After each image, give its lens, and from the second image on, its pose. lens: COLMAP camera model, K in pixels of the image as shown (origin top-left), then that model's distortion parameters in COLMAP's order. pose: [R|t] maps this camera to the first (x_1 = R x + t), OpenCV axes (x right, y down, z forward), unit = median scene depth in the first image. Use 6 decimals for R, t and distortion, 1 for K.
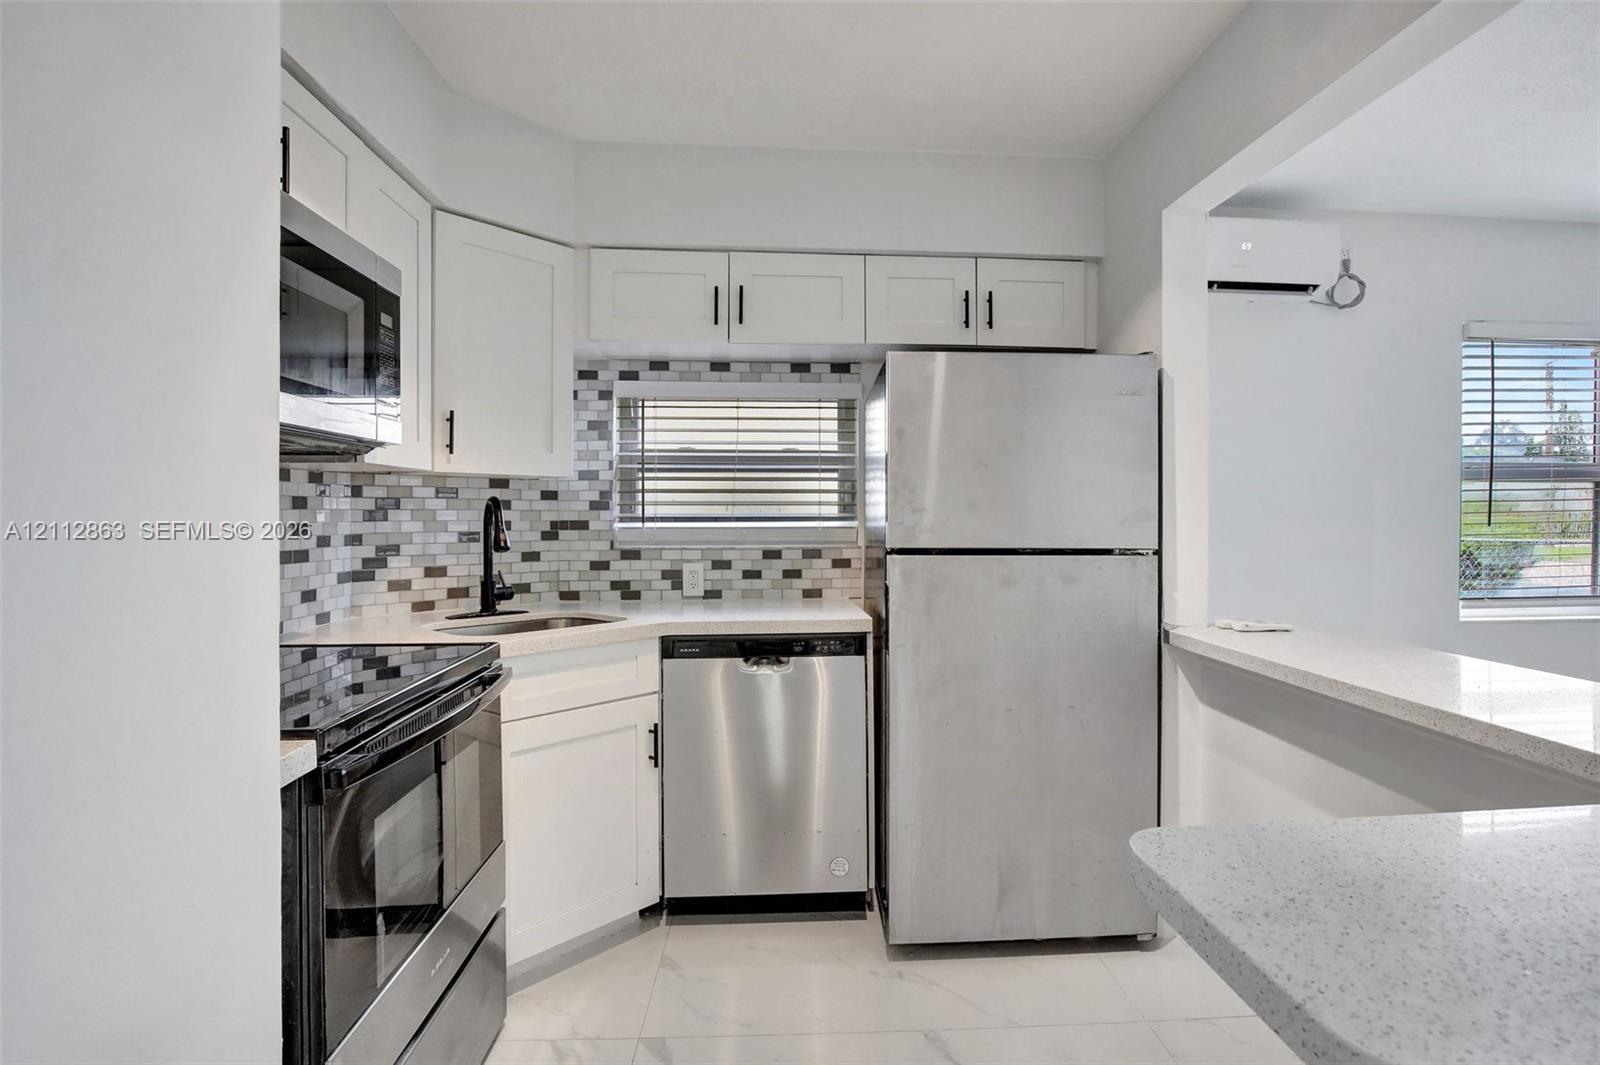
lens RADIAL K [[796.1, 0, 760.7], [0, 796.1, 519.3], [0, 0, 1]] dist [-0.035595, 0.000076]
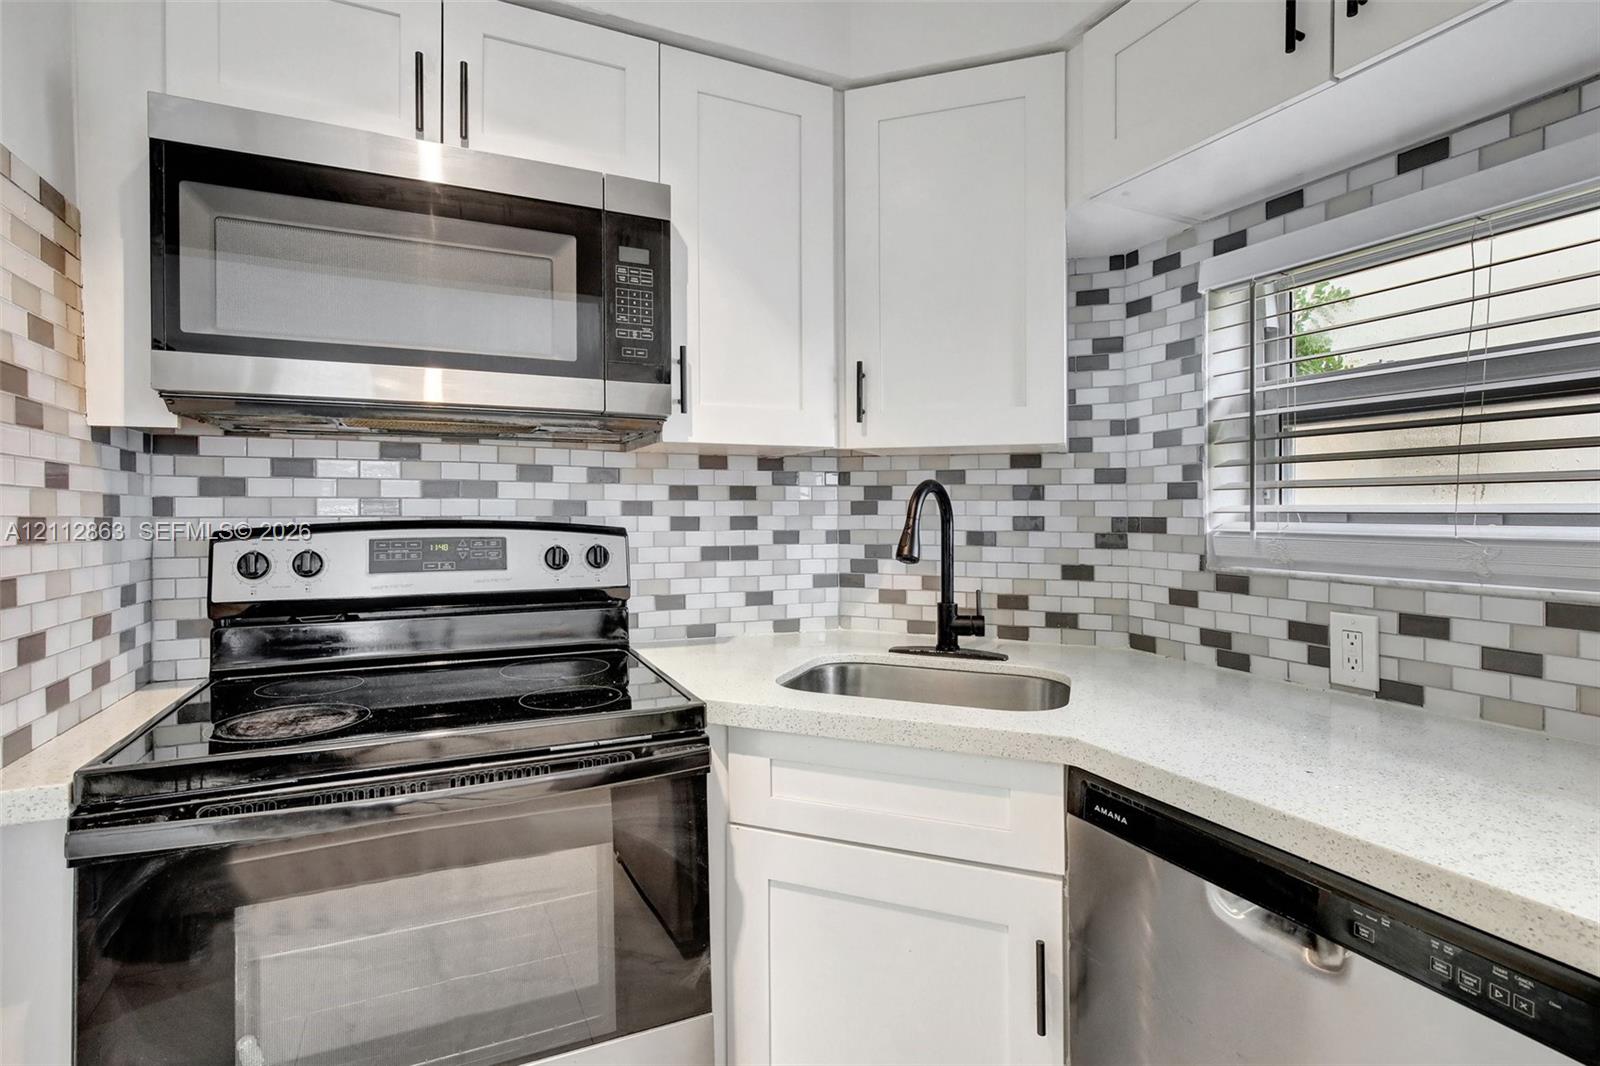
lens RADIAL K [[778.7, 0, 846.6], [0, 778.7, 515.8], [0, 0, 1]] dist [-0.003819, -0.000839]
pose [[0.410271, 0.009356, -0.911916, 0.208660], [-0.008082, 0.999945, 0.006623, -0.001614], [0.911928, 0.004653, 0.410324, 0.577455]]
